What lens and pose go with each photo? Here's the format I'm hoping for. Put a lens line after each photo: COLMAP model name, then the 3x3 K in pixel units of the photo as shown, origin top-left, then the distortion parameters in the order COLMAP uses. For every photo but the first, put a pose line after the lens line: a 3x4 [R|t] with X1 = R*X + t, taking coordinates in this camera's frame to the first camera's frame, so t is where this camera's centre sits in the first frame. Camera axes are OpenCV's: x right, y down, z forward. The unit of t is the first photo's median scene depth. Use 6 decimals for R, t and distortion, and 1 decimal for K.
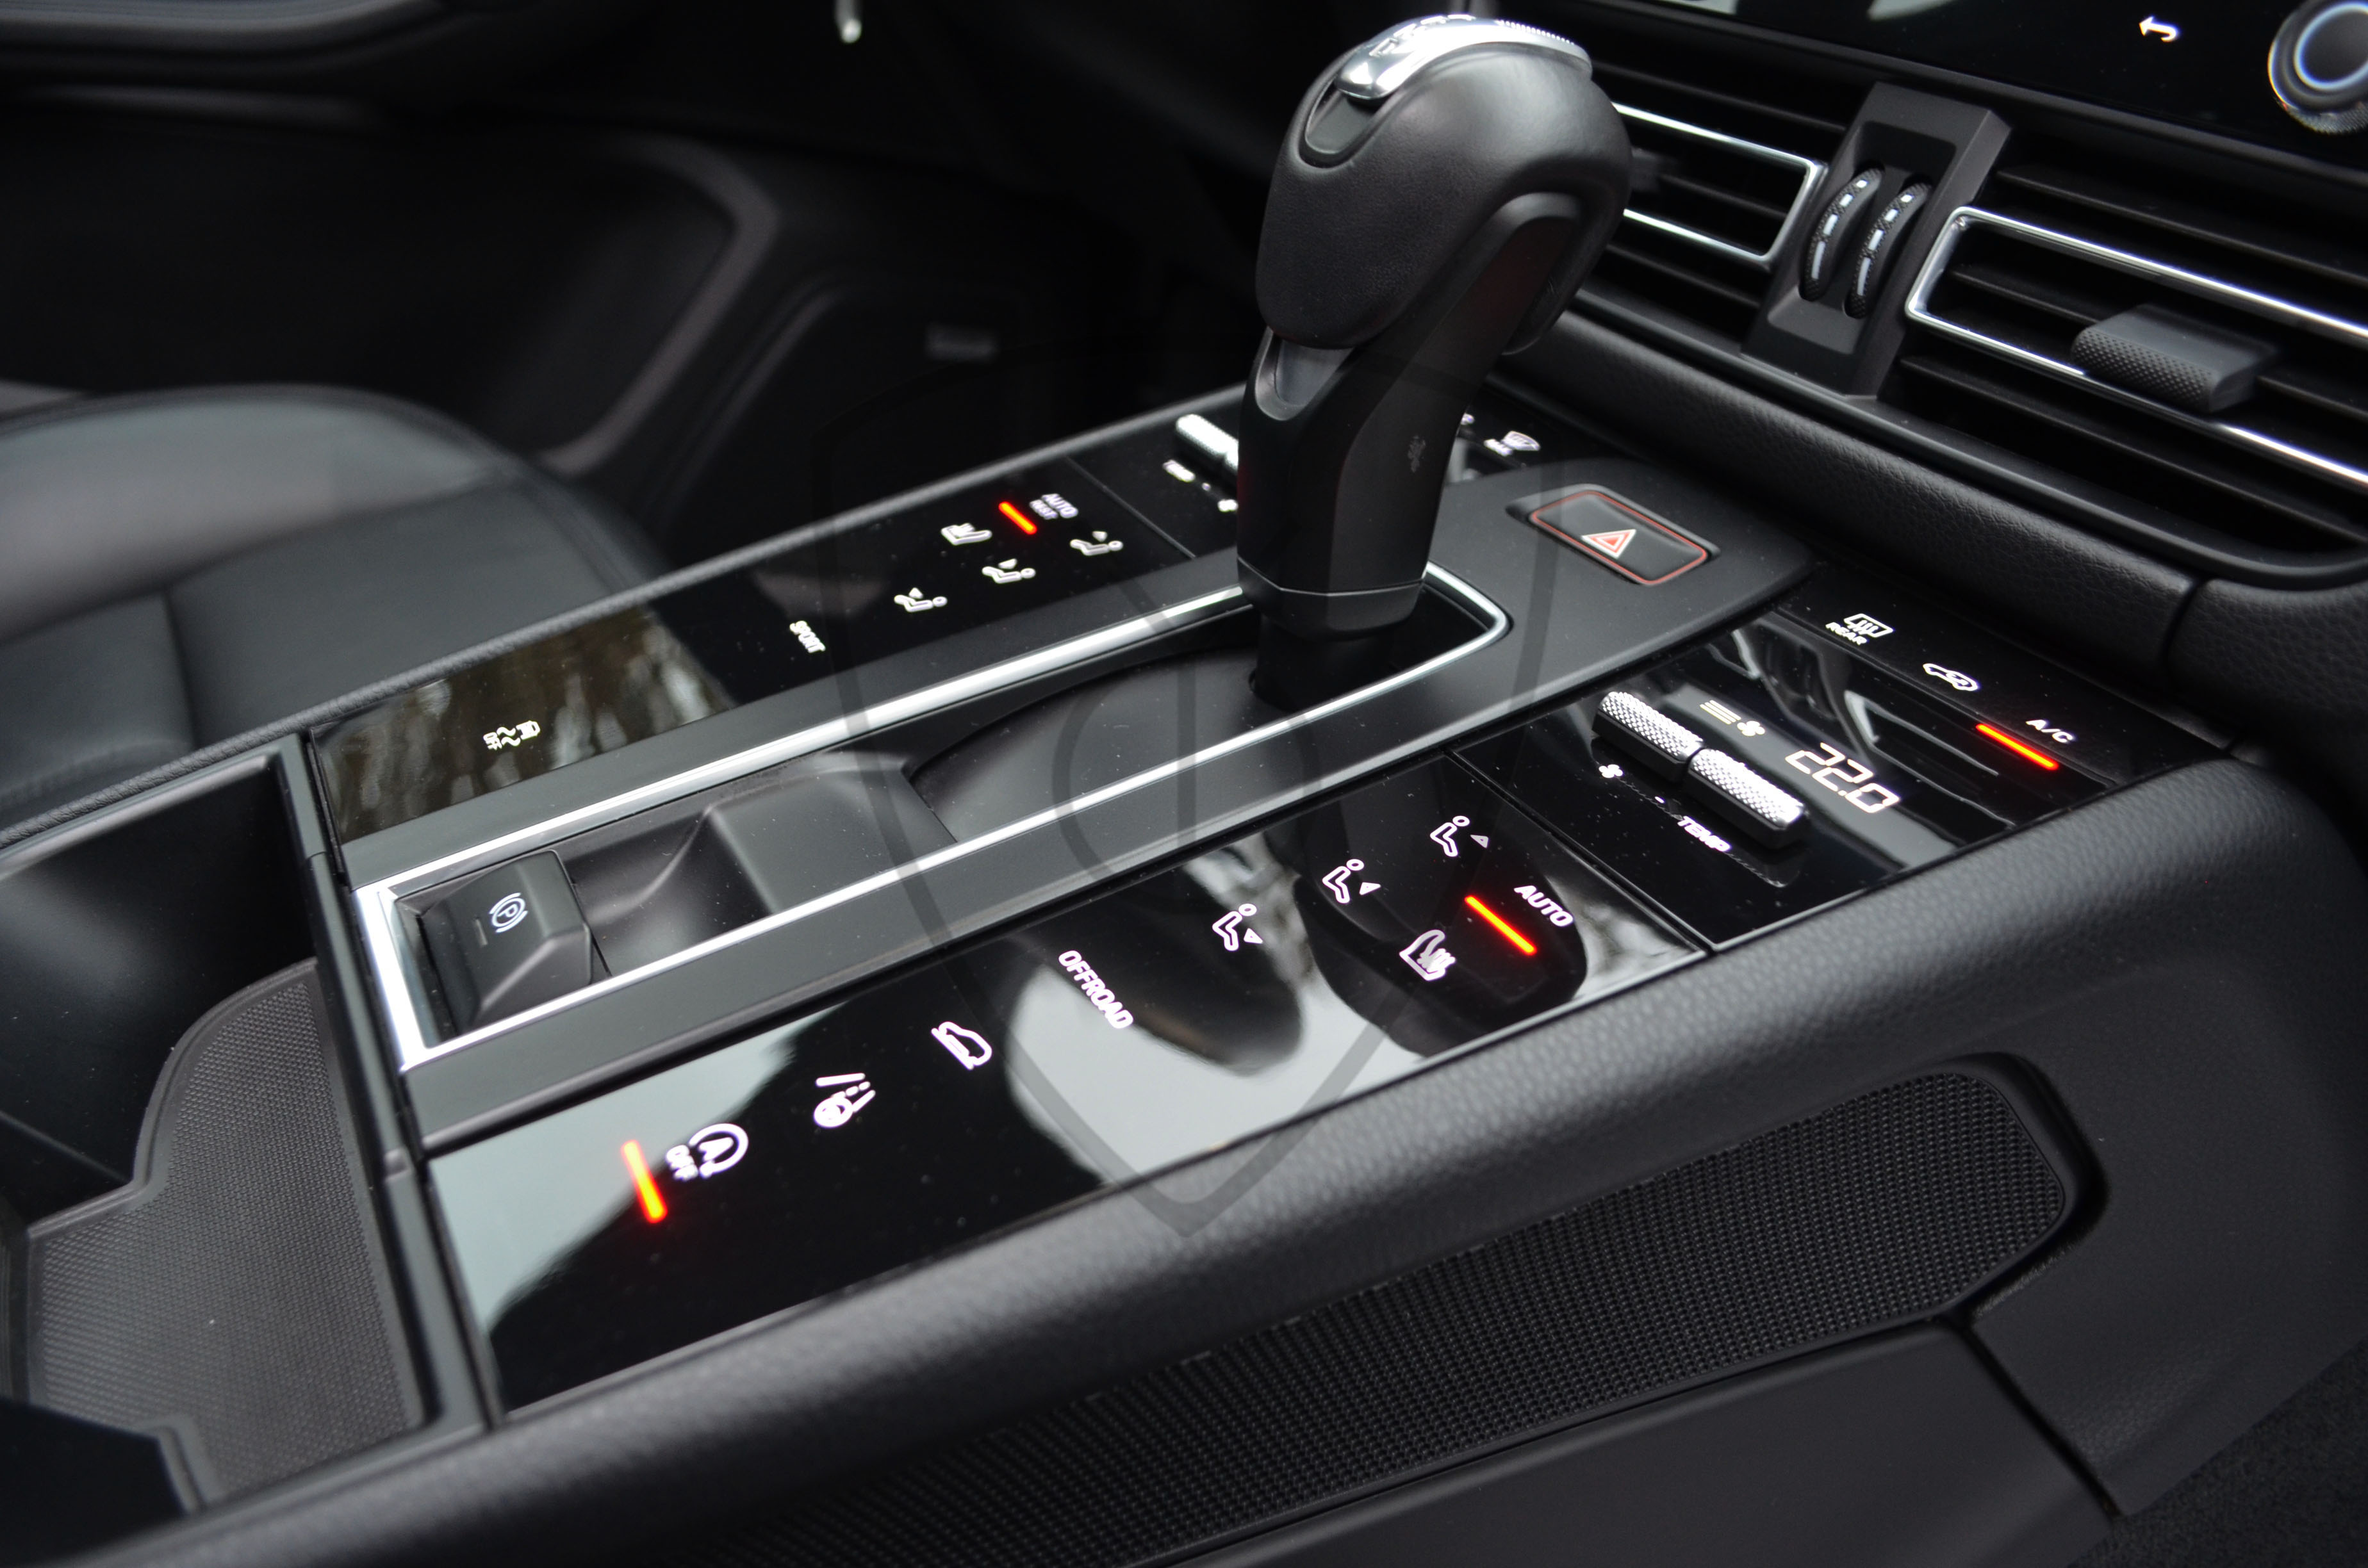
lens RADIAL K [[1842.8, 0, 1192.3], [0, 1842.8, 793.7], [0, 0, 1]] dist [-0.086674, 0.015088]
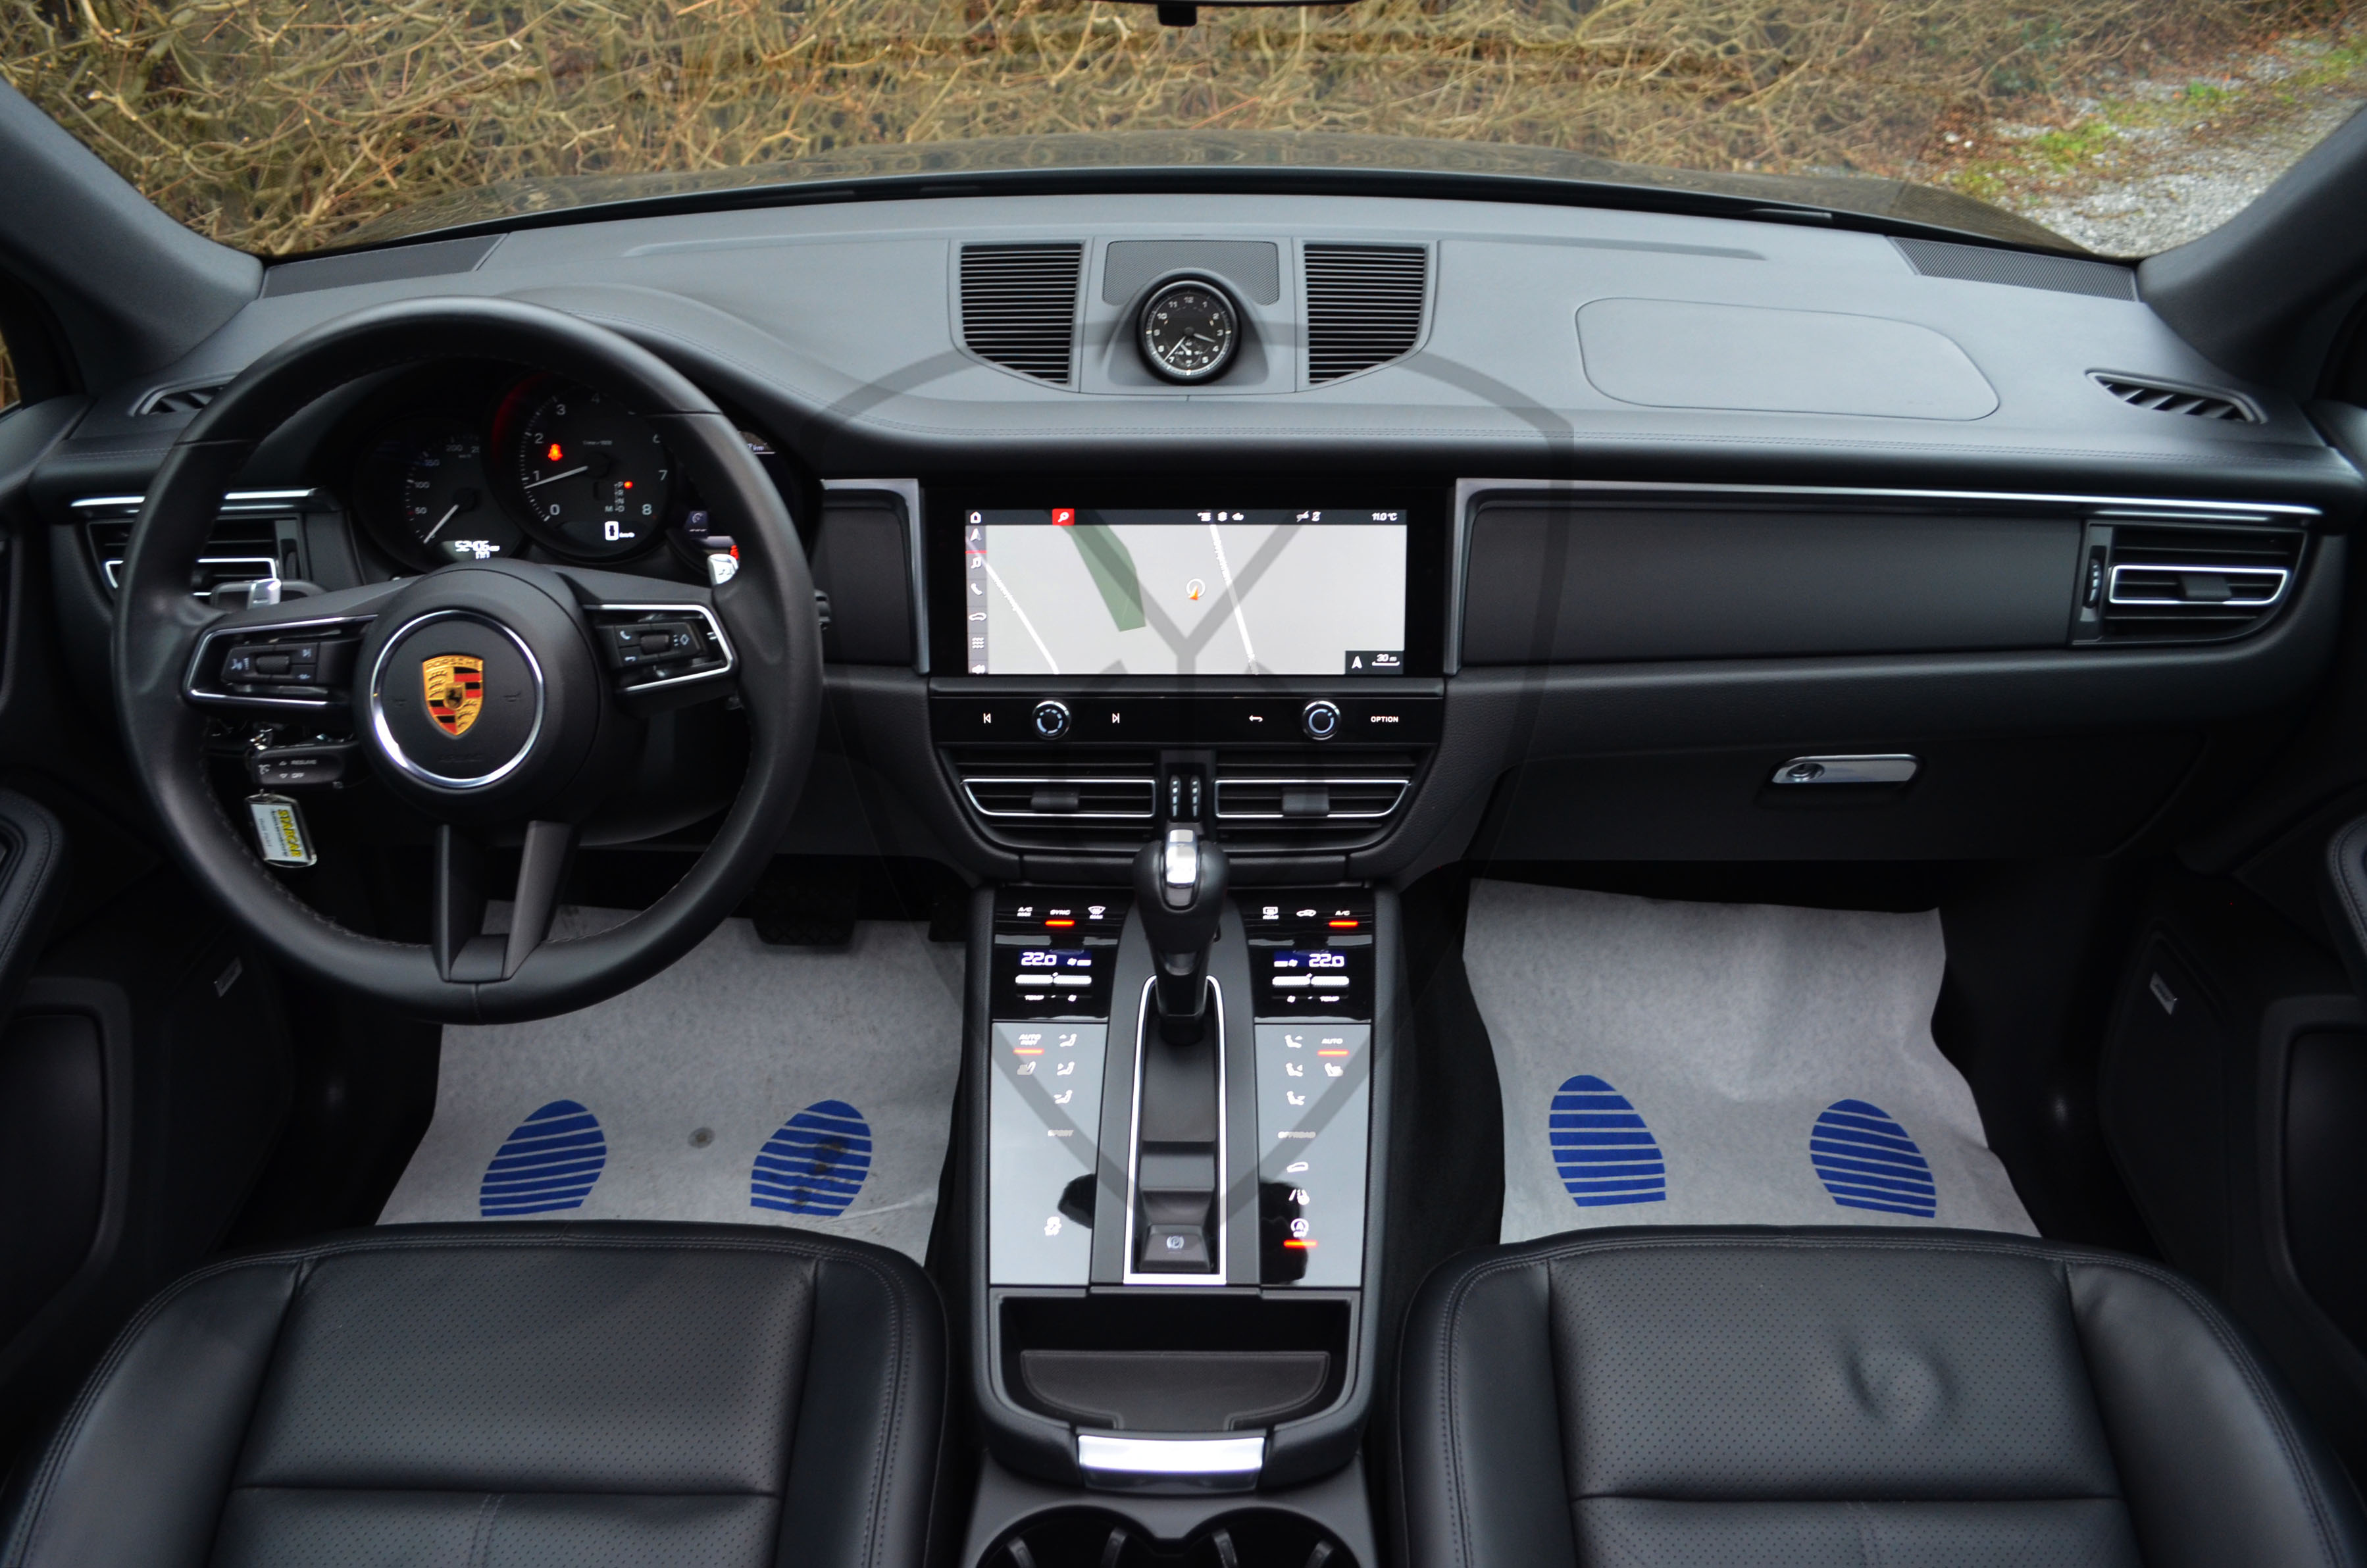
lens RADIAL K [[1842.2, 0, 1177.2], [0, 1842.2, 792.4], [0, 0, 1]] dist [-0.086674, 0.015088]
pose [[0.505329, -0.537331, 0.675217, -2.007443], [0.470472, 0.827504, 0.306421, -1.492990], [-0.723394, 0.162827, 0.670961, -1.236303]]
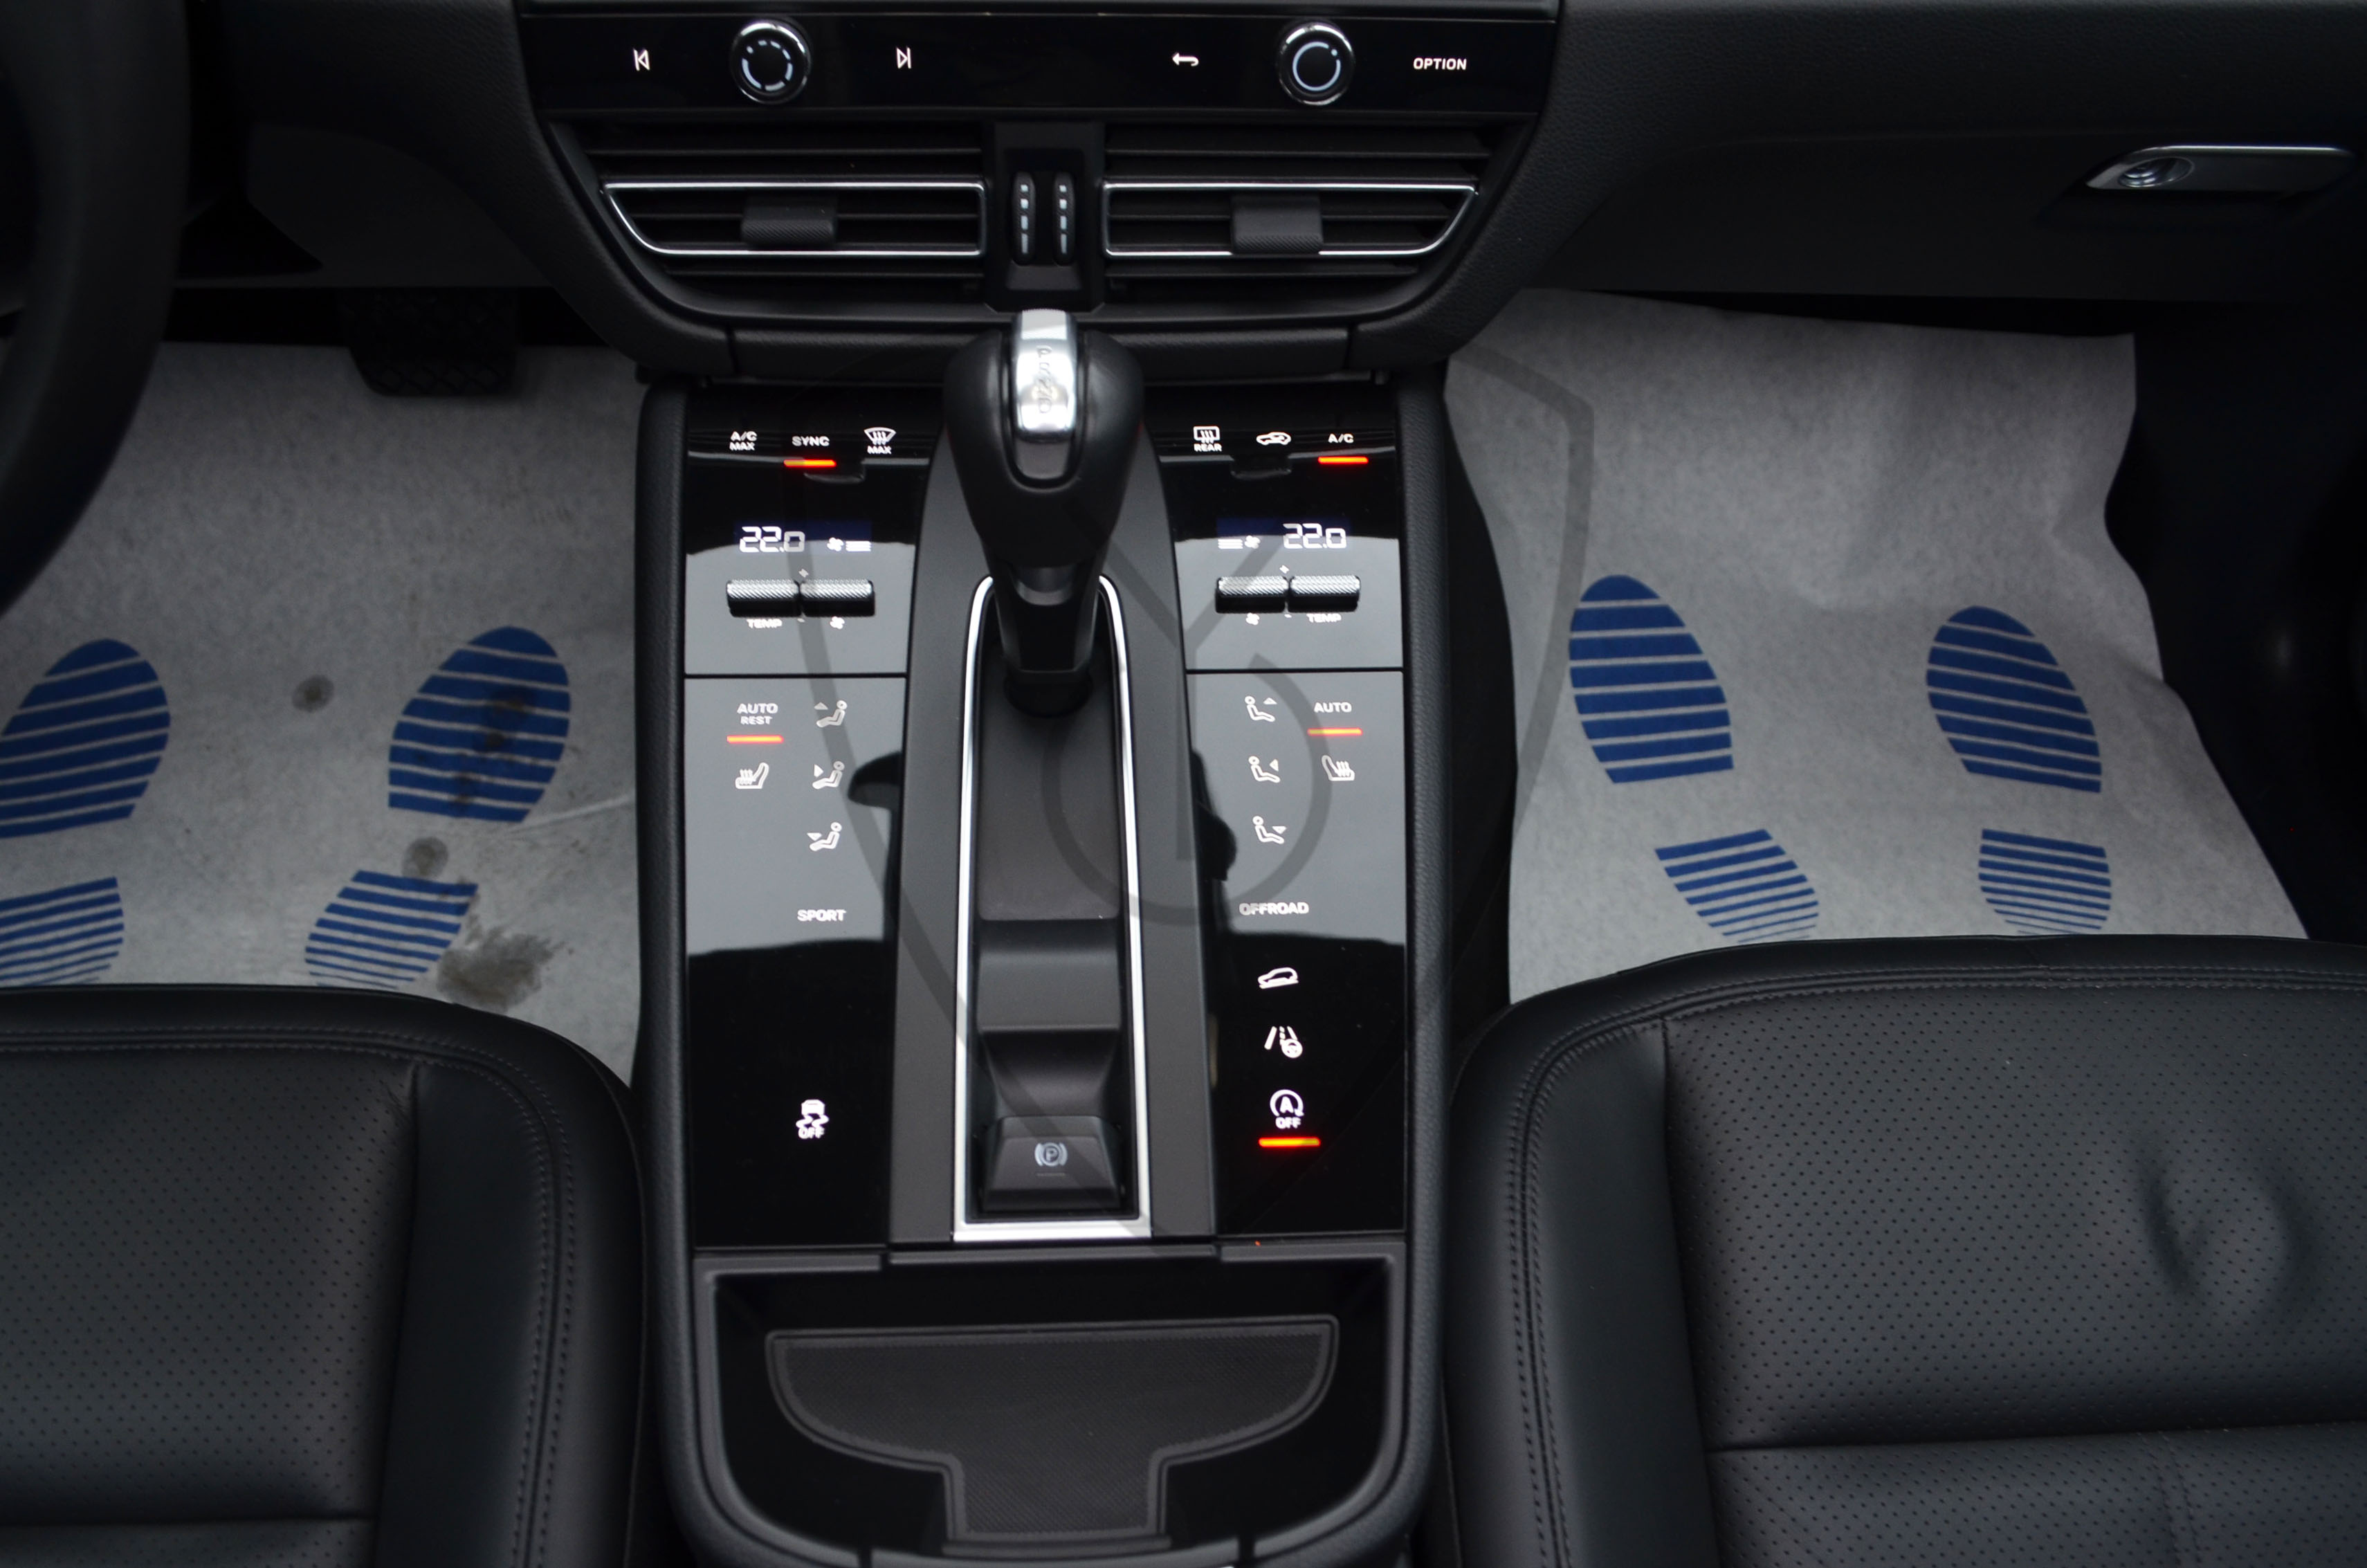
lens RADIAL K [[1954.7, 0, 1175.0], [0, 1954.7, 777.4], [0, 0, 1]] dist [-0.079602, -0.002006]
pose [[0.449668, -0.748108, 0.487989, -0.879466], [0.437694, 0.660806, 0.609721, -1.130880], [-0.778603, -0.060583, 0.624585, -0.176968]]
